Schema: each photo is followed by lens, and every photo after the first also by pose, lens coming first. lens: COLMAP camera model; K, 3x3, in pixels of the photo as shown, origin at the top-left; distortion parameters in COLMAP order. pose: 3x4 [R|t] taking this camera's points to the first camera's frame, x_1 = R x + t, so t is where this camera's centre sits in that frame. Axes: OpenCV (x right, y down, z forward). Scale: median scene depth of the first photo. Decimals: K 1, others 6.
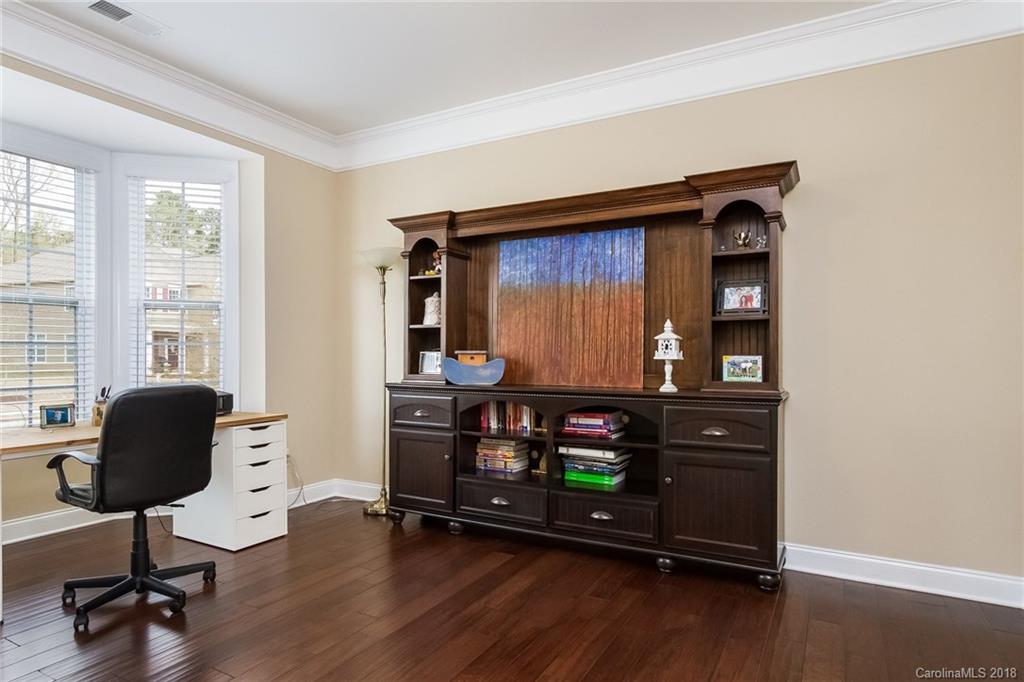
lens RADIAL K [[588.3, 0, 504.5], [0, 588.3, 343.8], [0, 0, 1]] dist [-0.013063, 0.001556]
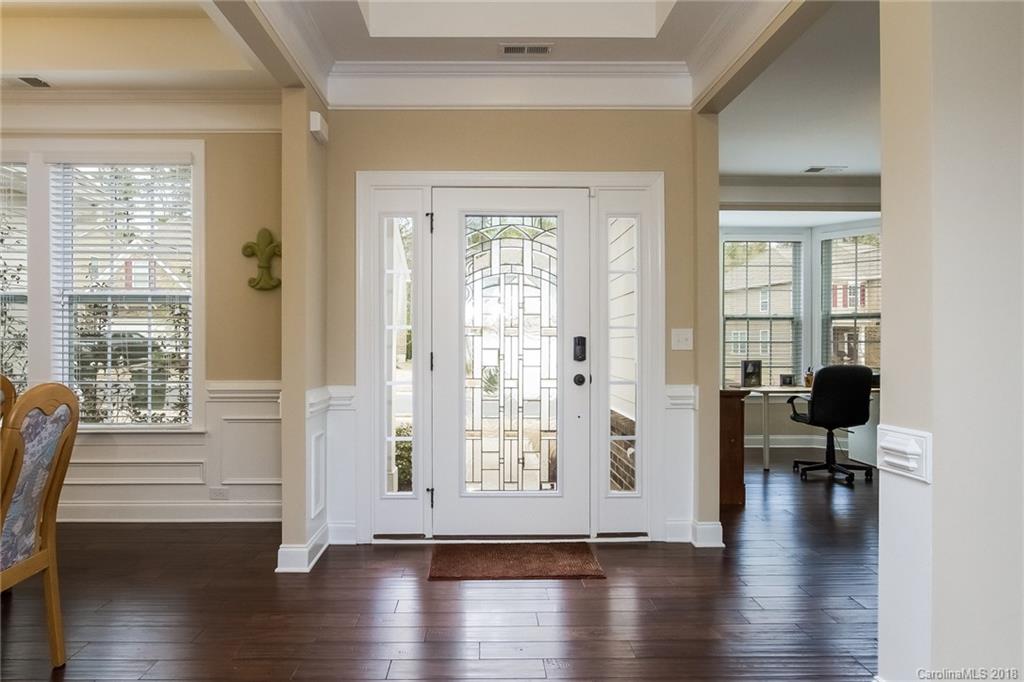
lens RADIAL K [[588.3, 0, 503.7], [0, 588.3, 339.8], [0, 0, 1]] dist [-0.013063, 0.001556]
pose [[0.495499, -0.003047, -0.868603, 0.518279], [0.006033, 0.999982, -0.000066, -0.018205], [0.868587, -0.005208, 0.495509, -0.885597]]
